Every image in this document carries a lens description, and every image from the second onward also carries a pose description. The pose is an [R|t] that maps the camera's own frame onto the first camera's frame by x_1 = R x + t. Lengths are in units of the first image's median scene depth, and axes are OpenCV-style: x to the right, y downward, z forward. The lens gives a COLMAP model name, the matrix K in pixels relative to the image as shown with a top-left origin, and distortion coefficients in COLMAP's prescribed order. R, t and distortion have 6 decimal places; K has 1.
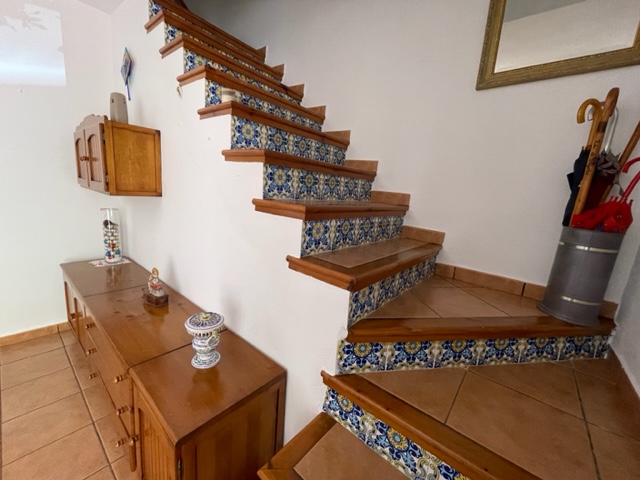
lens RADIAL K [[260.2, 0, 319.1], [0, 260.2, 236.4], [0, 0, 1]] dist [-0.001208, -0.001001]
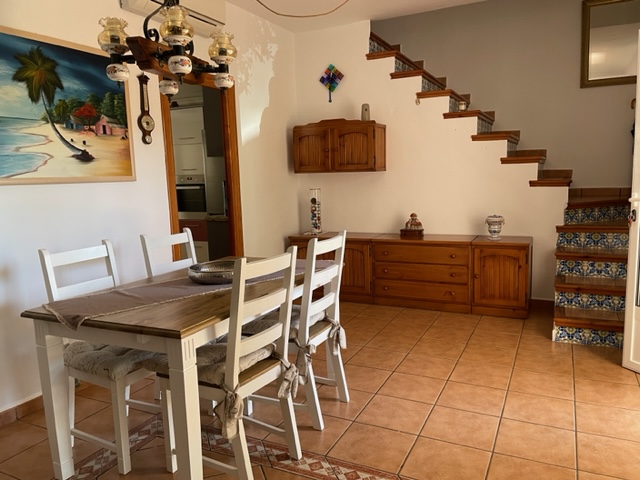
lens RADIAL K [[484.5, 0, 320.9], [0, 484.5, 241.1], [0, 0, 1]] dist [0.092012, -0.110629]
pose [[0.965012, -0.147850, 0.216546, -2.238326], [0.156323, 0.987451, -0.022435, 0.319175], [-0.210511, 0.055501, 0.976015, -2.113644]]
